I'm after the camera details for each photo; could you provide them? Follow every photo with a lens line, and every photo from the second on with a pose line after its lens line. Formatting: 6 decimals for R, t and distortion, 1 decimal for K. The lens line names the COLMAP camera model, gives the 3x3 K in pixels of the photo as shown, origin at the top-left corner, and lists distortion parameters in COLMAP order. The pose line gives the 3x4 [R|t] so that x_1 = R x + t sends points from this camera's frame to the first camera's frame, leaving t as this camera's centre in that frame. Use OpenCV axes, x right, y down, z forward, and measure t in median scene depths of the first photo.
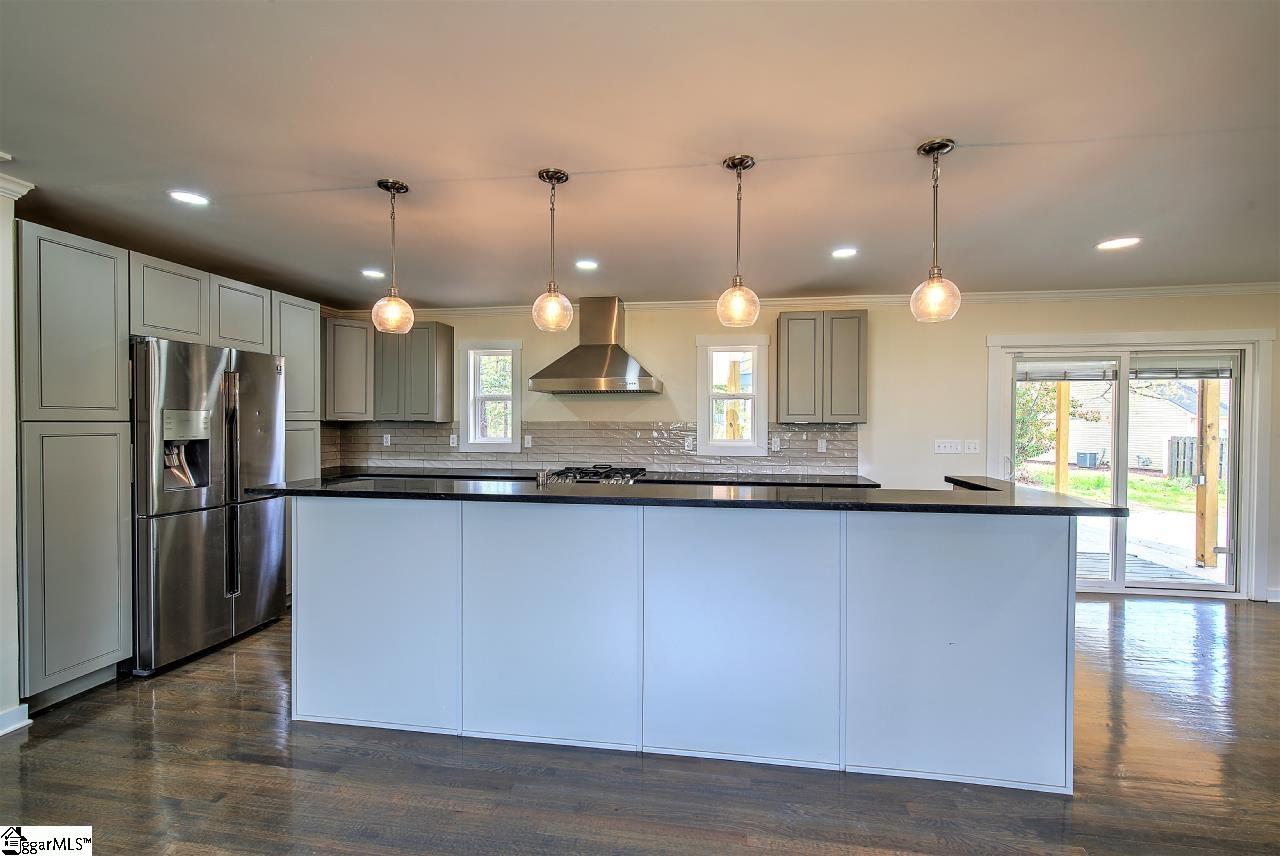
lens RADIAL K [[548.6, 0, 644.0], [0, 548.6, 428.7], [0, 0, 1]] dist [0.010062, -0.000174]
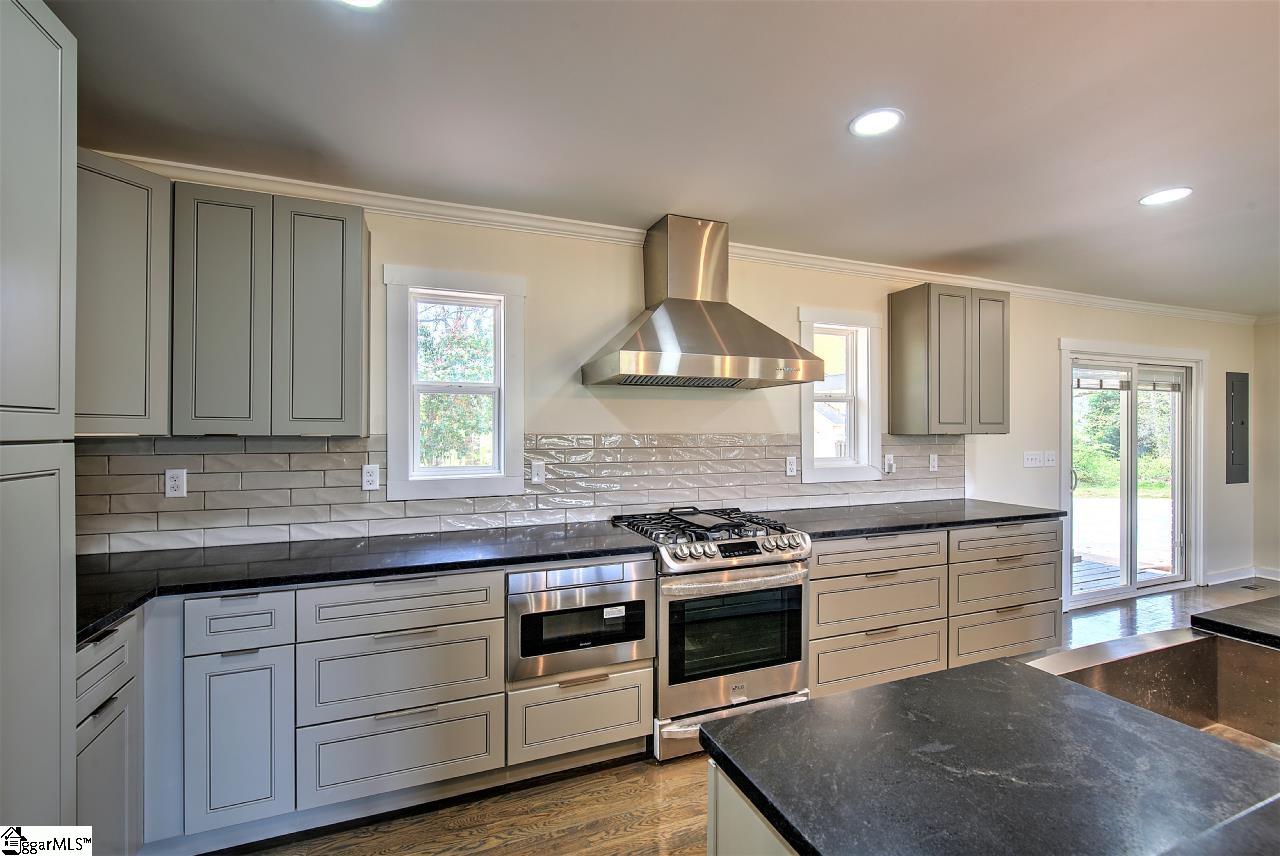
lens RADIAL K [[548.6, 0, 644.0], [0, 548.6, 428.7], [0, 0, 1]] dist [0.010062, -0.000174]
pose [[0.864997, -0.002761, 0.501769, -0.390046], [0.011473, 0.999832, -0.014276, -0.010312], [-0.501646, 0.018106, 0.864884, 0.488663]]
